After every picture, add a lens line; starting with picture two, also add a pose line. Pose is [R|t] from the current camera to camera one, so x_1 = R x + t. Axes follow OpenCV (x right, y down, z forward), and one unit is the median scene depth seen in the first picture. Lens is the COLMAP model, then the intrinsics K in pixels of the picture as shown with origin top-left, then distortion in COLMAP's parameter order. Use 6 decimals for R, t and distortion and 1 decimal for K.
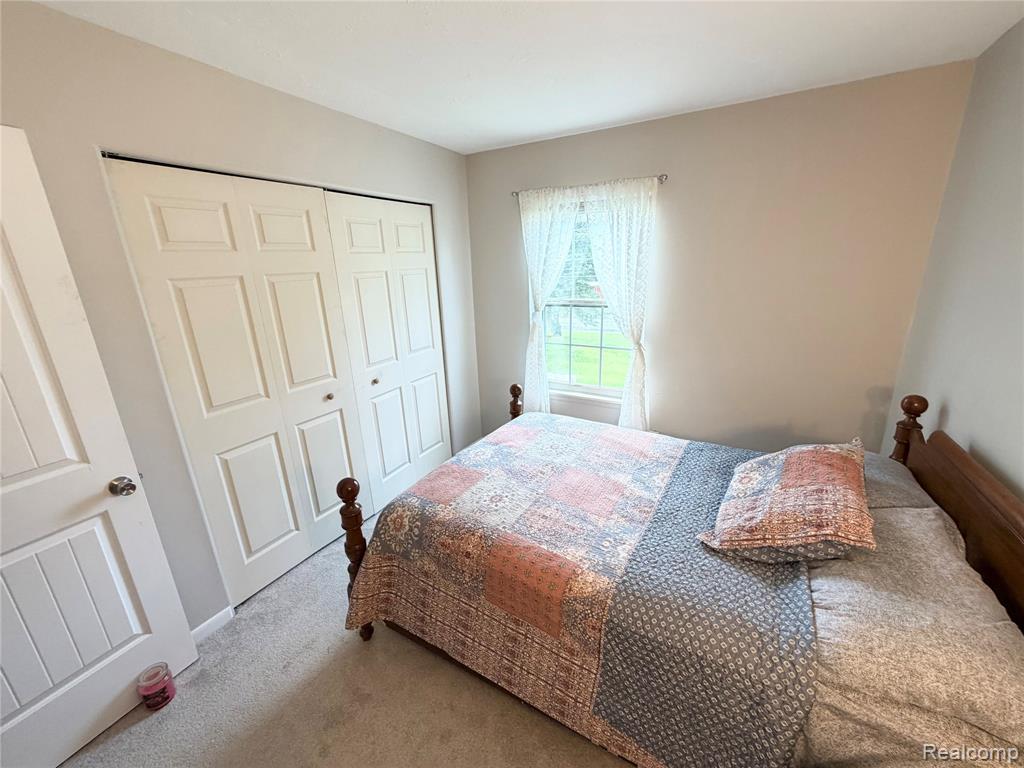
lens RADIAL K [[408.6, 0, 510.4], [0, 408.6, 385.8], [0, 0, 1]] dist [-0.001278, -0.000096]
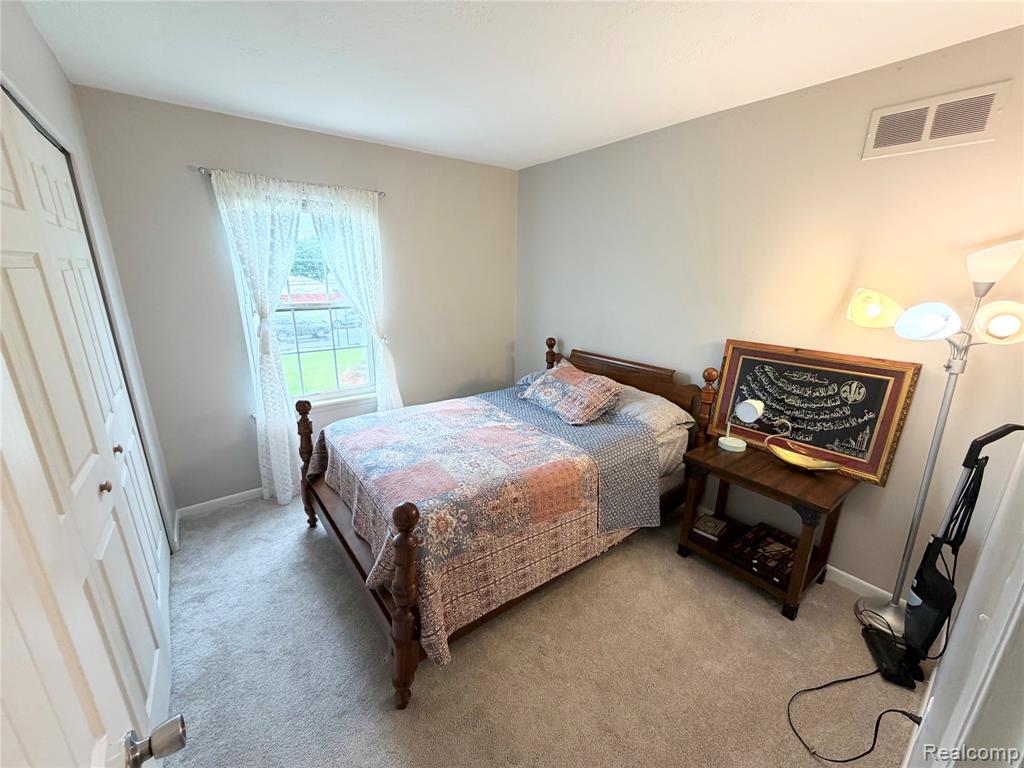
lens RADIAL K [[408.6, 0, 508.6], [0, 408.6, 386.4], [0, 0, 1]] dist [-0.001278, -0.000096]
pose [[0.386799, -0.217486, 0.896151, -1.045911], [0.246840, 0.960748, 0.126621, -0.057904], [-0.888514, 0.172229, 0.425301, 0.426962]]
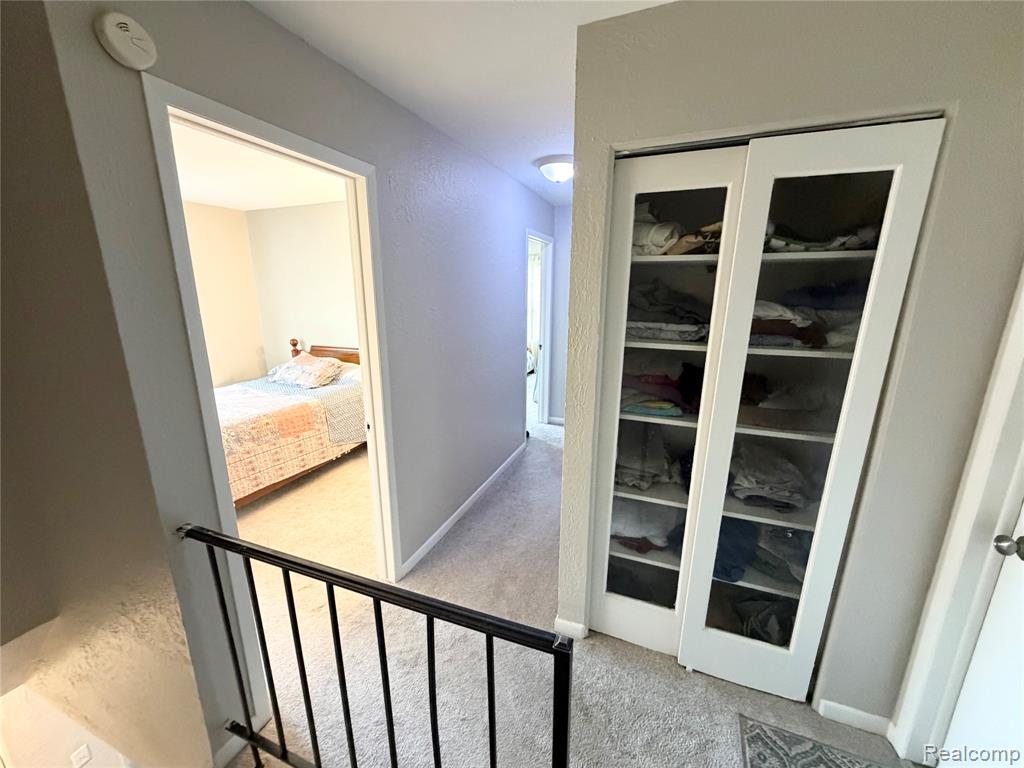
lens RADIAL K [[408.6, 0, 511.8], [0, 408.6, 384.8], [0, 0, 1]] dist [-0.001278, -0.000096]
pose [[-0.143178, -0.200722, 0.969129, -2.078653], [0.292327, 0.926951, 0.235174, 0.105515], [-0.945539, 0.316975, -0.074043, -0.055515]]
